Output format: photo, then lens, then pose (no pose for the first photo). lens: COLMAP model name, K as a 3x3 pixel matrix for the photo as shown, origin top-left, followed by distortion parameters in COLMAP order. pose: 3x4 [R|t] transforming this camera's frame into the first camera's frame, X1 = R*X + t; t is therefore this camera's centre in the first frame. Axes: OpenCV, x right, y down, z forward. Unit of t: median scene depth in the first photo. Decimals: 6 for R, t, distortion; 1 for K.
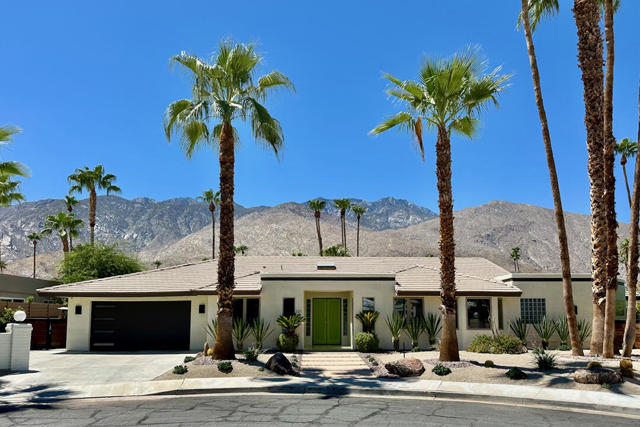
lens RADIAL K [[456.7, 0, 320.7], [0, 456.7, 234.0], [0, 0, 1]] dist [0.096420, -0.125348]
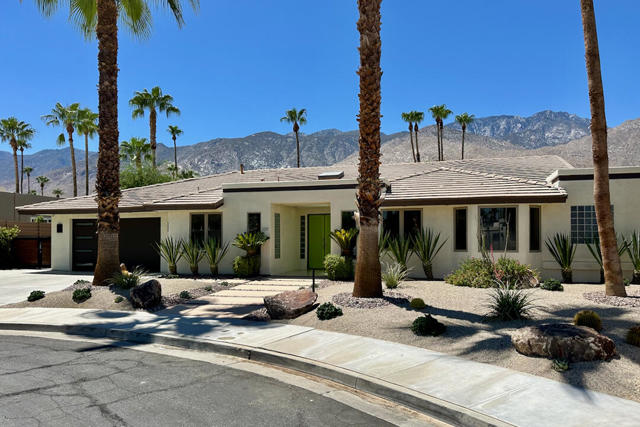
lens RADIAL K [[451.4, 0, 324.5], [0, 451.4, 211.3], [0, 0, 1]] dist [0.113114, -0.163959]
pose [[0.955496, -0.017911, -0.294461, 0.288438], [0.051150, 0.993096, 0.105567, 0.059195], [0.290538, -0.115930, 0.949815, 0.274555]]
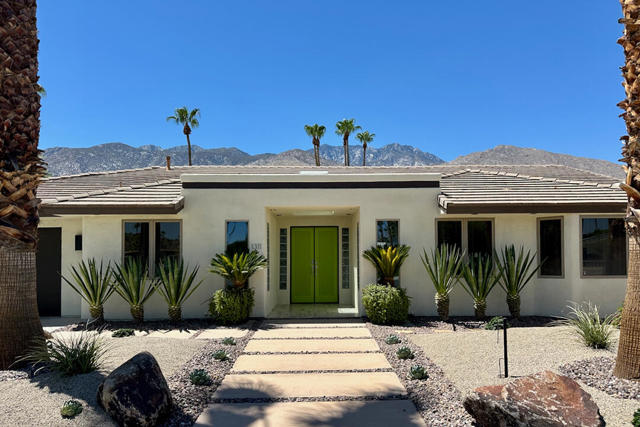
lens RADIAL K [[456.7, 0, 320.7], [0, 456.7, 234.0], [0, 0, 1]] dist [0.096420, -0.125348]
pose [[0.999930, -0.005113, -0.010684, 0.032297], [0.006330, 0.993082, 0.117256, 0.093899], [0.010011, -0.117315, 0.993044, 0.480595]]
